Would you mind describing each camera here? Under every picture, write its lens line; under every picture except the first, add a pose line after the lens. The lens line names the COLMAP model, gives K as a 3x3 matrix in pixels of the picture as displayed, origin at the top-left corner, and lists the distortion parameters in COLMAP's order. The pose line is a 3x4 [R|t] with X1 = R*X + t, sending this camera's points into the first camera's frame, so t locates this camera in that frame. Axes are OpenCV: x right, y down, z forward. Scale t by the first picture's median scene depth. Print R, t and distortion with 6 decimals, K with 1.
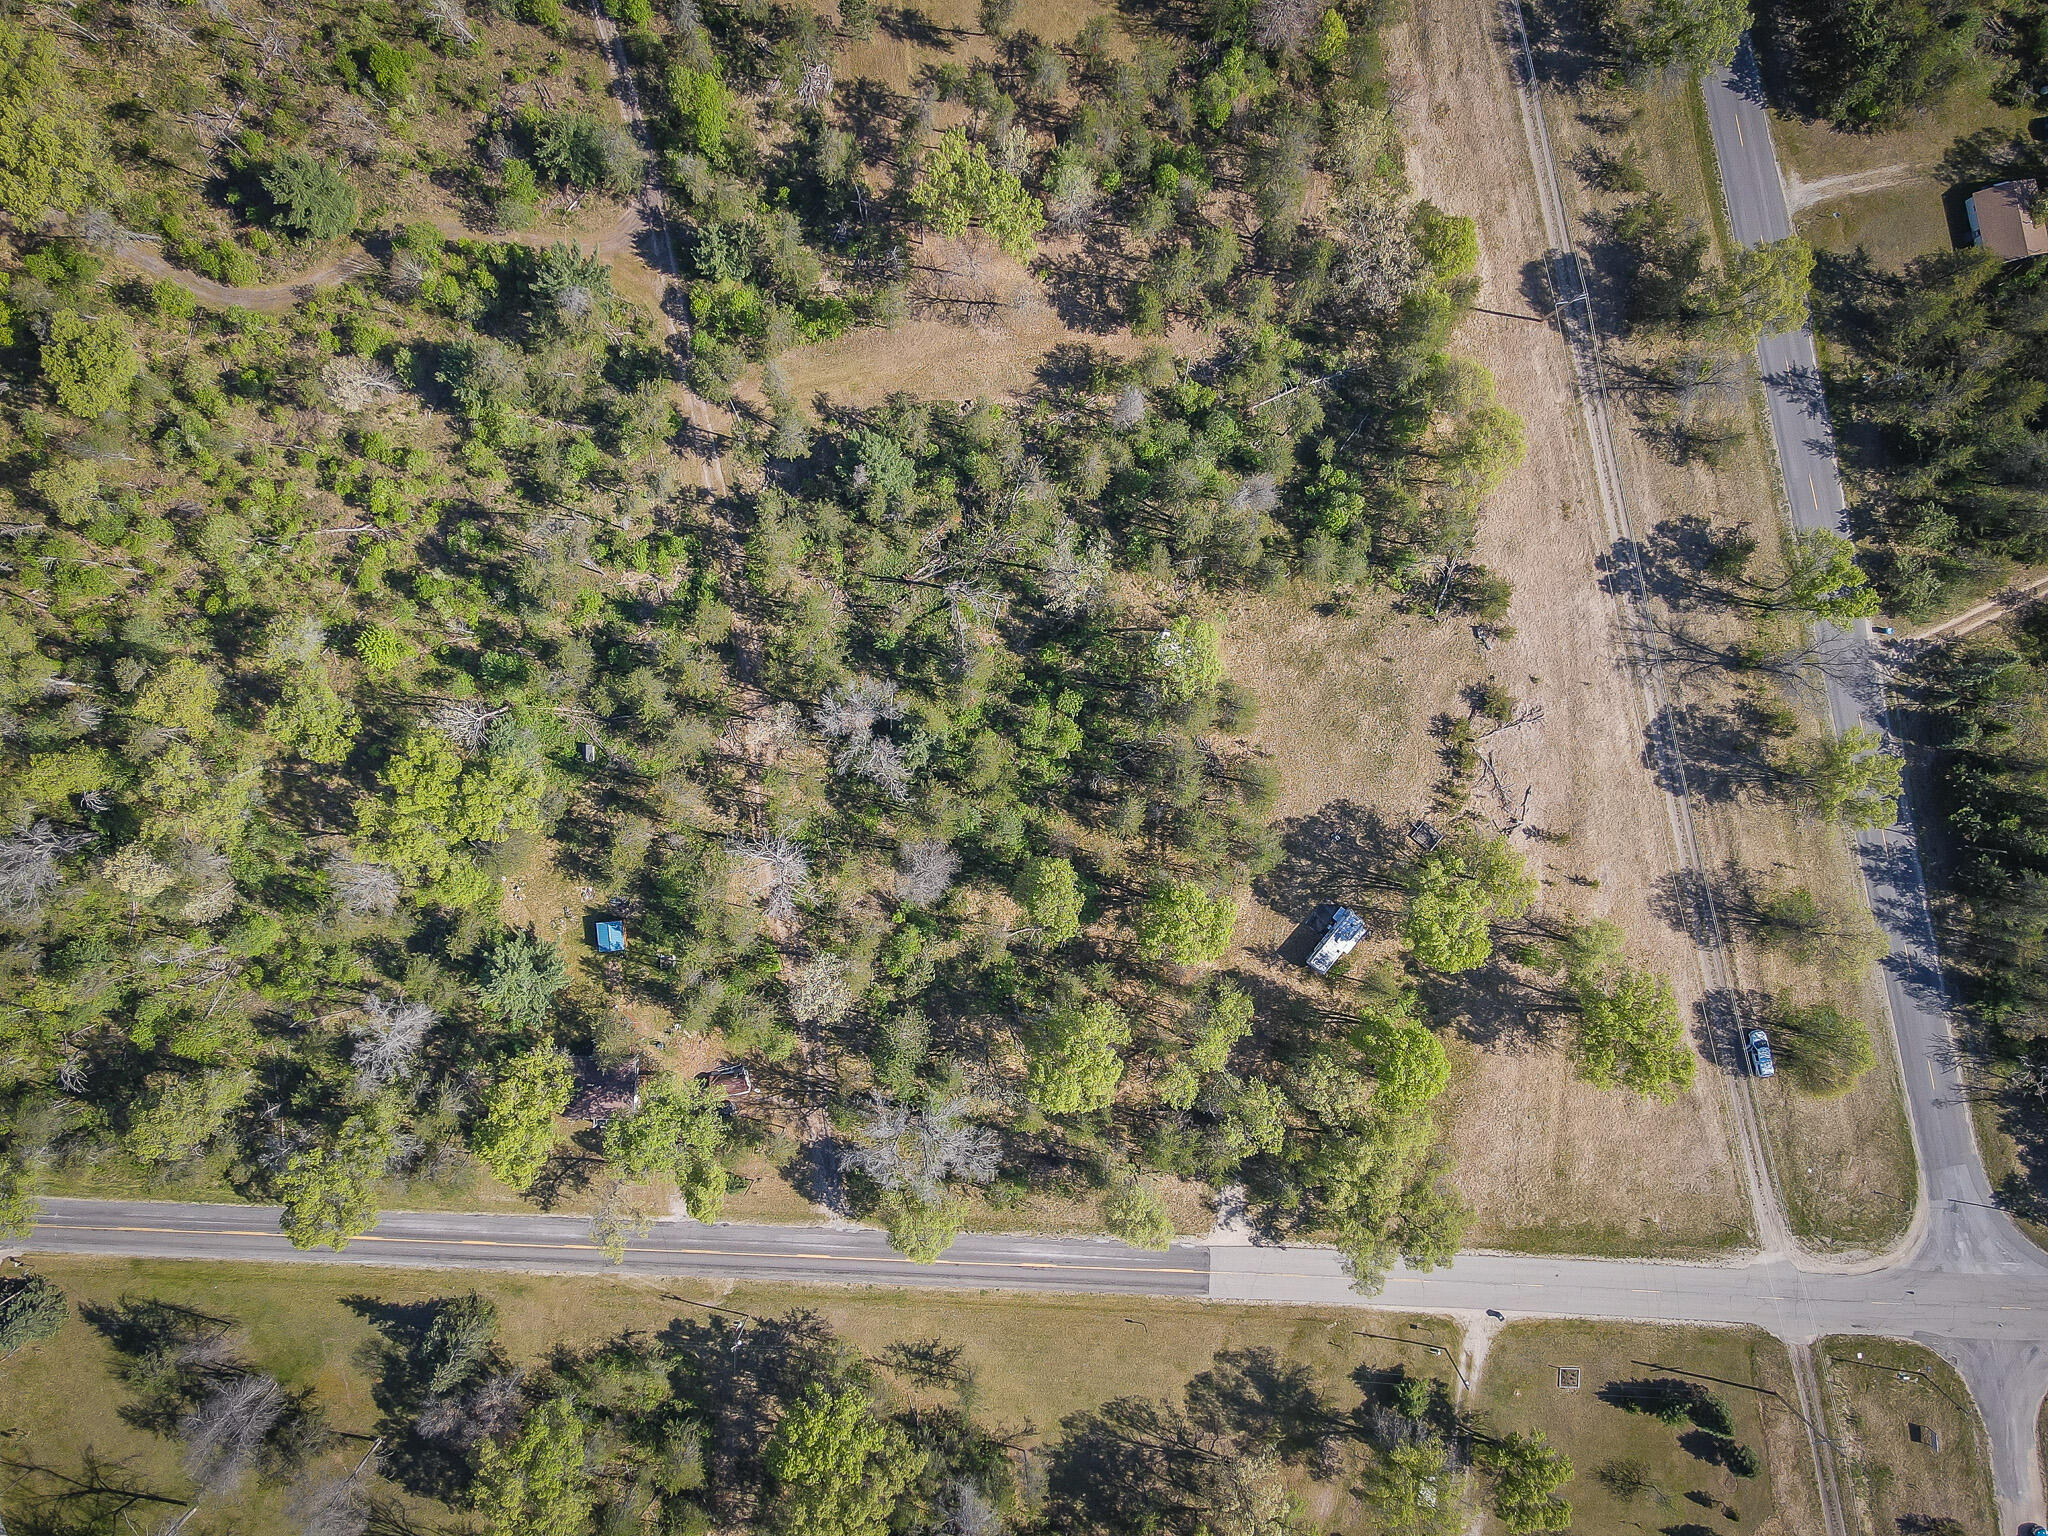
lens RADIAL K [[1503.3, 0, 1024.0], [0, 1503.3, 768.0], [0, 0, 1]] dist [0.006306, 0.007306]
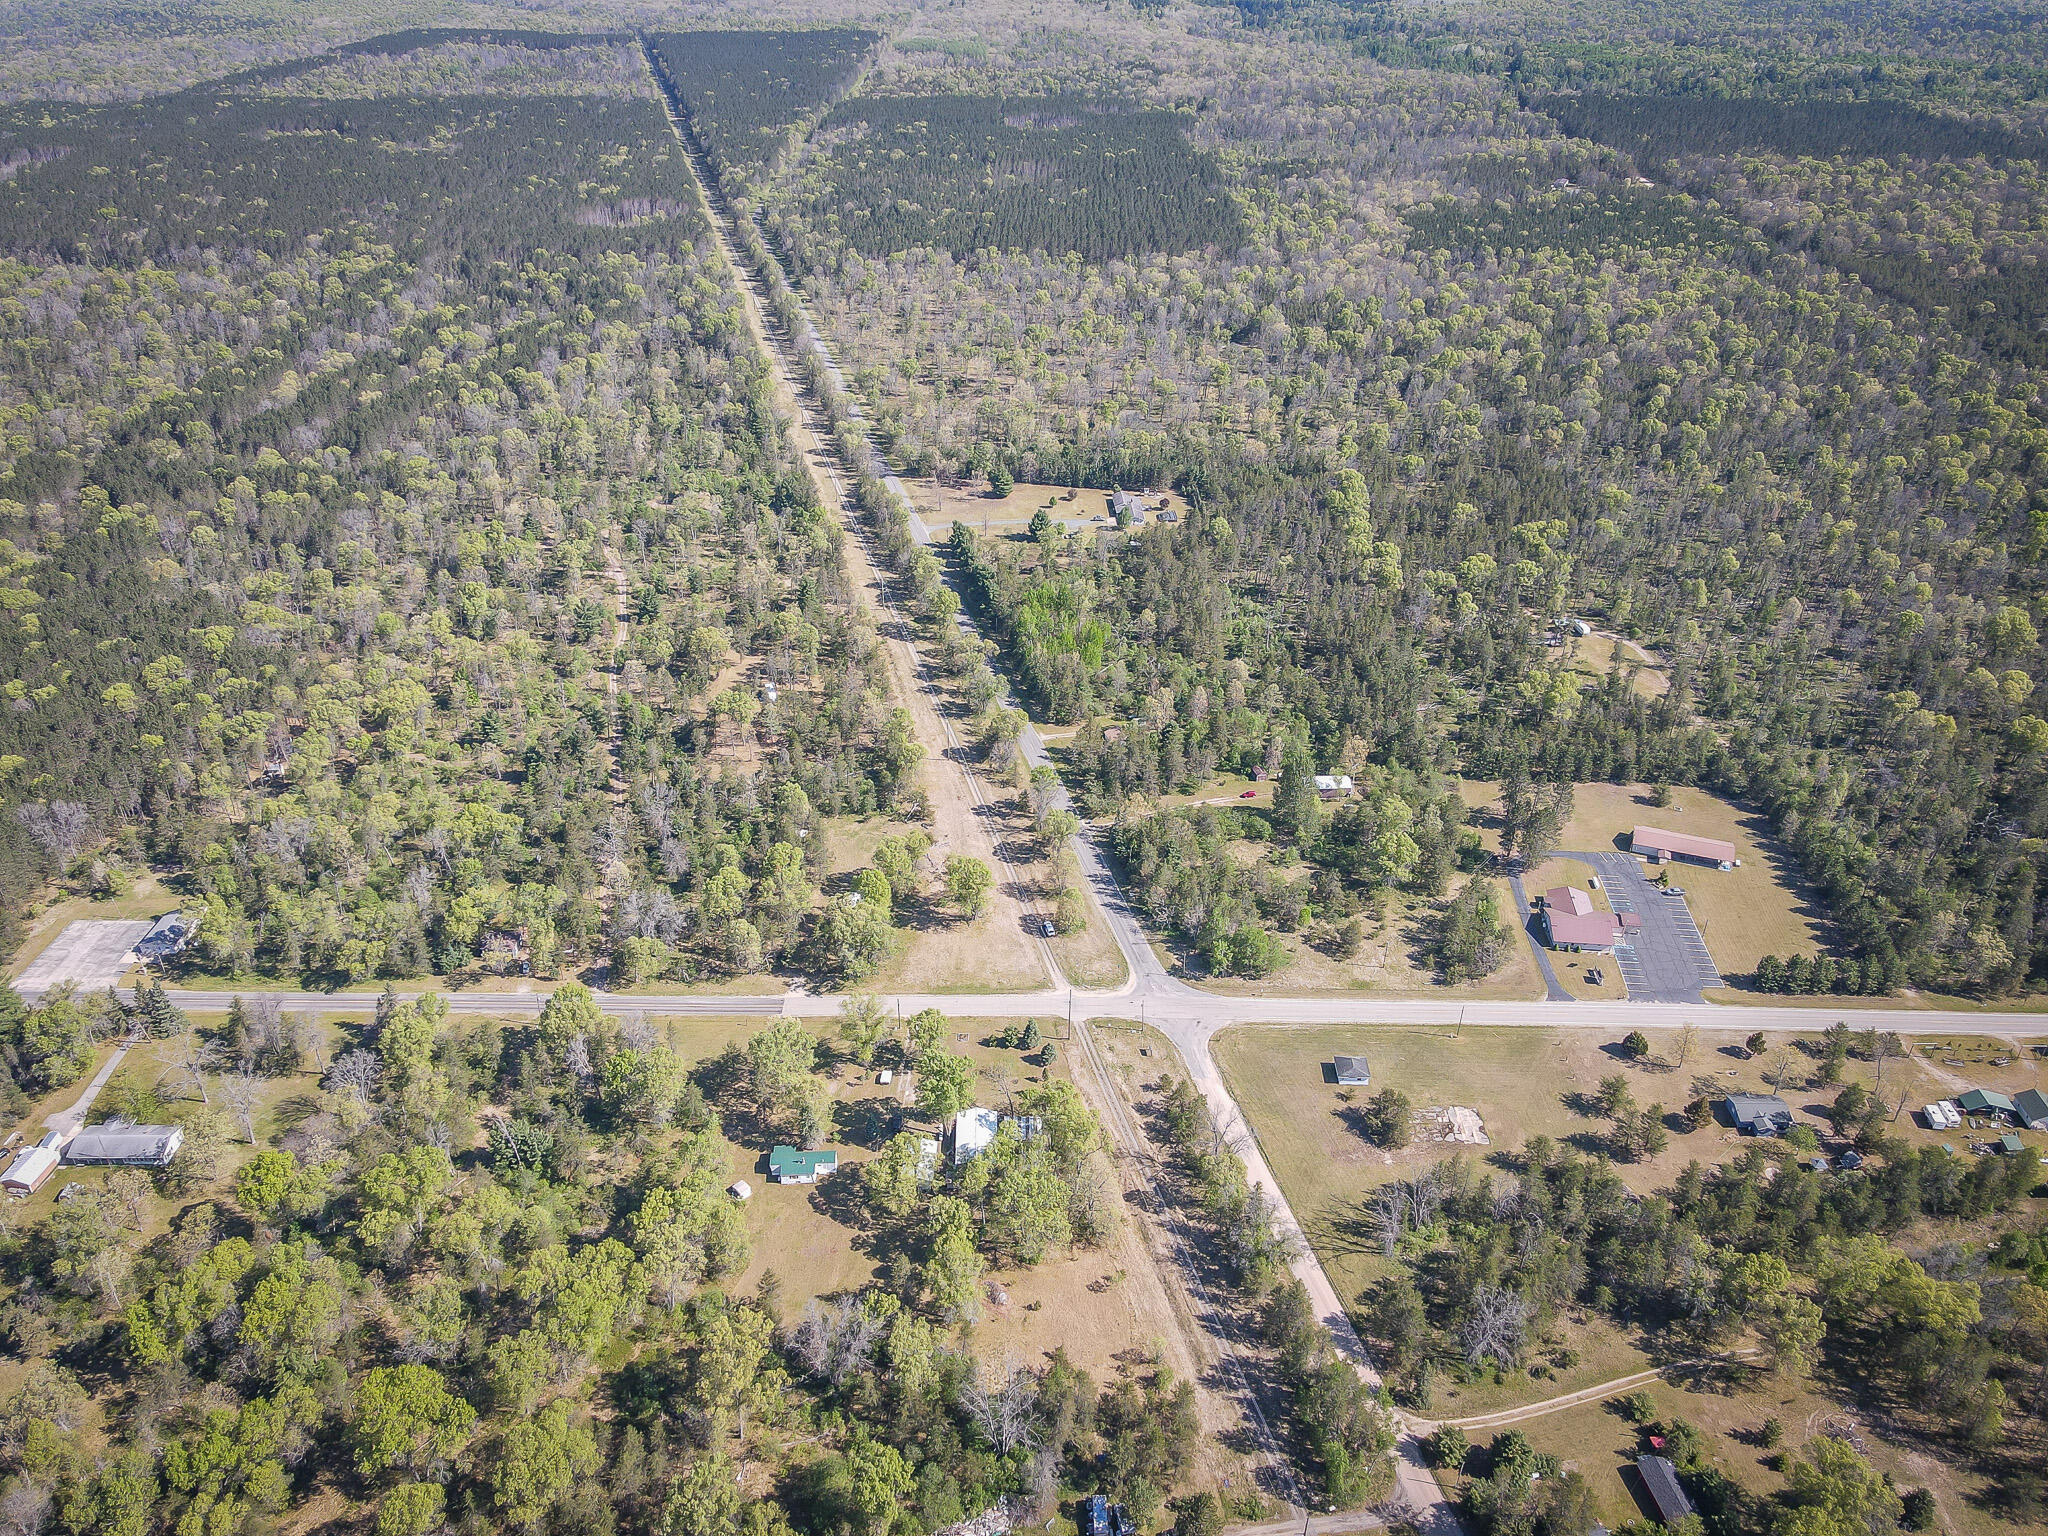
lens RADIAL K [[1536.4, 0, 1024.0], [0, 1536.4, 768.0], [0, 0, 1]] dist [0.016412, -0.000755]
pose [[0.999818, -0.003039, 0.018831, 0.410168], [0.018112, 0.460931, -0.887251, 2.028754], [-0.005983, 0.887431, 0.460902, -0.218676]]
